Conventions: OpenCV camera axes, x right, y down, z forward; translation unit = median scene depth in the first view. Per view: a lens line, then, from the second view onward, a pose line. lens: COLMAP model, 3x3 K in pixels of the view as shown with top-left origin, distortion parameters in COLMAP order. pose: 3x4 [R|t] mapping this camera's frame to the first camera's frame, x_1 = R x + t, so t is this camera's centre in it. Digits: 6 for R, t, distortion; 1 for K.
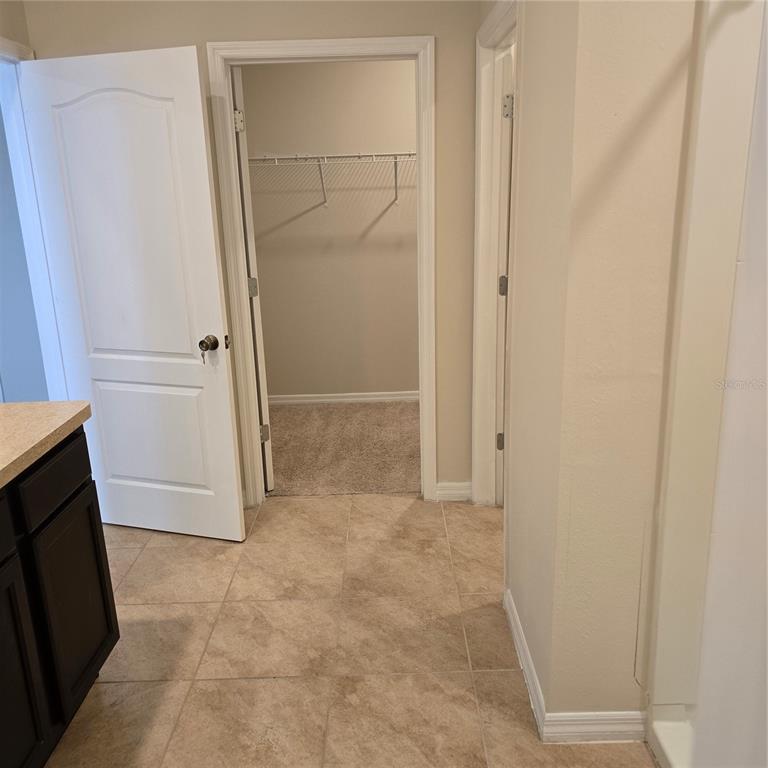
lens RADIAL K [[724.9, 0, 385.0], [0, 724.9, 378.4], [0, 0, 1]] dist [0.092983, -0.126293]
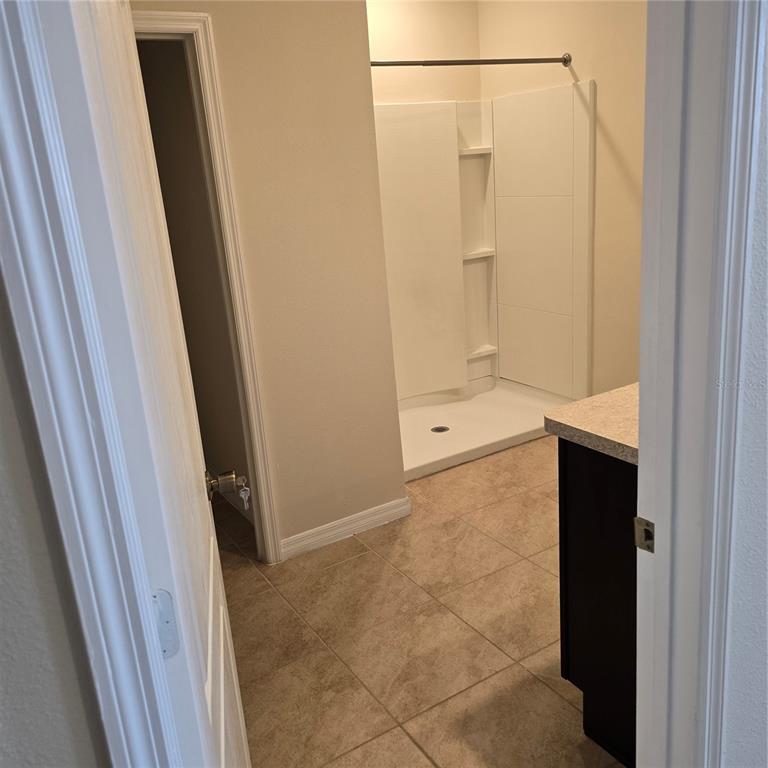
lens RADIAL K [[724.9, 0, 385.0], [0, 724.9, 378.4], [0, 0, 1]] dist [0.092983, -0.126293]
pose [[-0.525159, -0.164522, 0.834949, -0.983084], [0.315273, 0.873708, 0.370457, -0.363512], [-0.790450, 0.457785, -0.406966, 1.448490]]
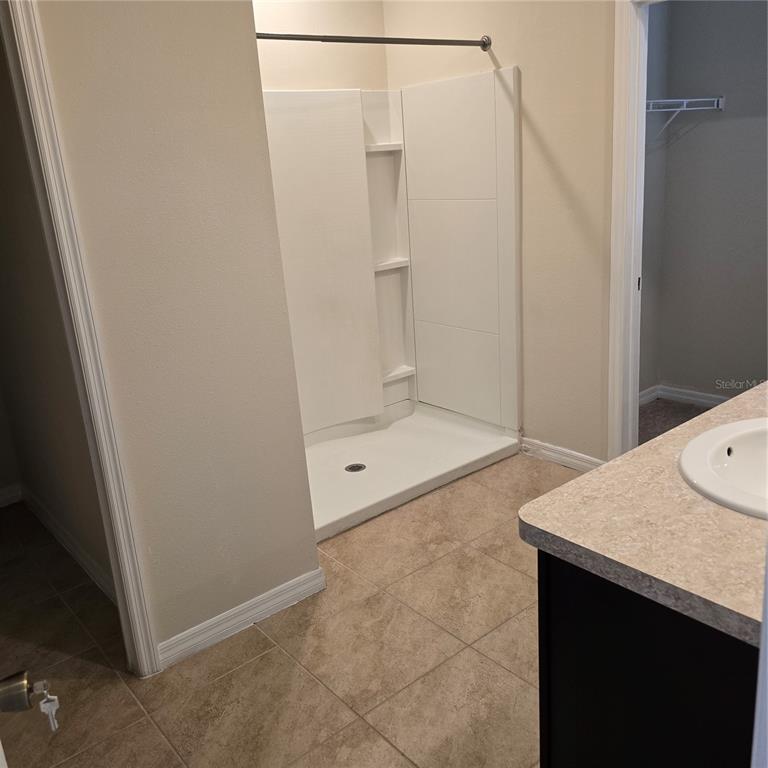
lens RADIAL K [[724.9, 0, 385.0], [0, 724.9, 378.4], [0, 0, 1]] dist [0.092983, -0.126293]
pose [[-0.633491, -0.143857, 0.760259, -0.751498], [0.293258, 0.864618, 0.407964, -0.323228], [-0.716022, 0.481394, -0.505541, 1.303297]]
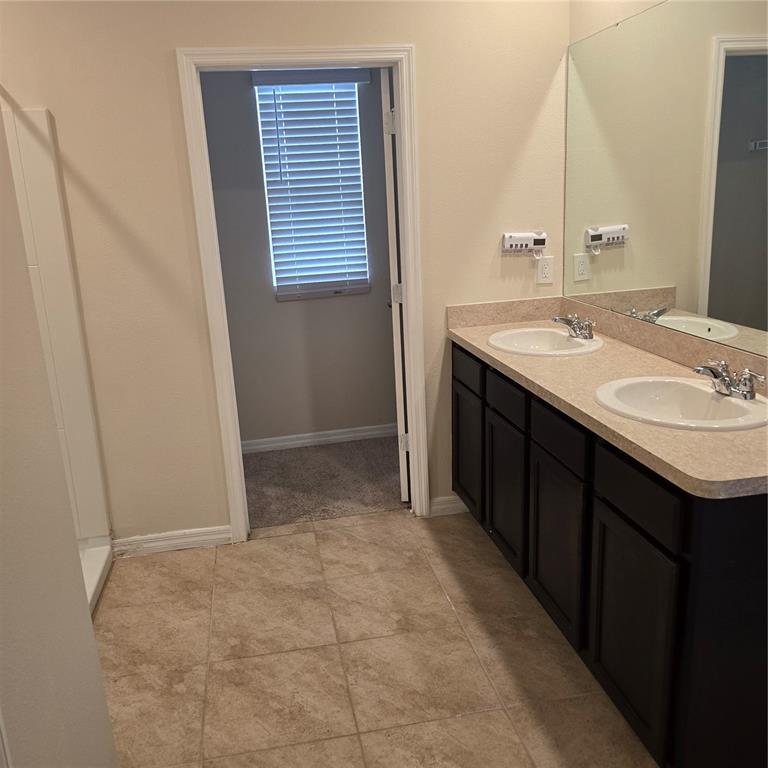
lens RADIAL K [[724.4, 0, 382.8], [0, 724.4, 389.2], [0, 0, 1]] dist [0.082114, -0.108298]
pose [[-0.979652, 0.127625, -0.154901, -0.013842], [0.031747, 0.860604, 0.508284, -0.391449], [0.198178, 0.493023, -0.847144, 1.462159]]
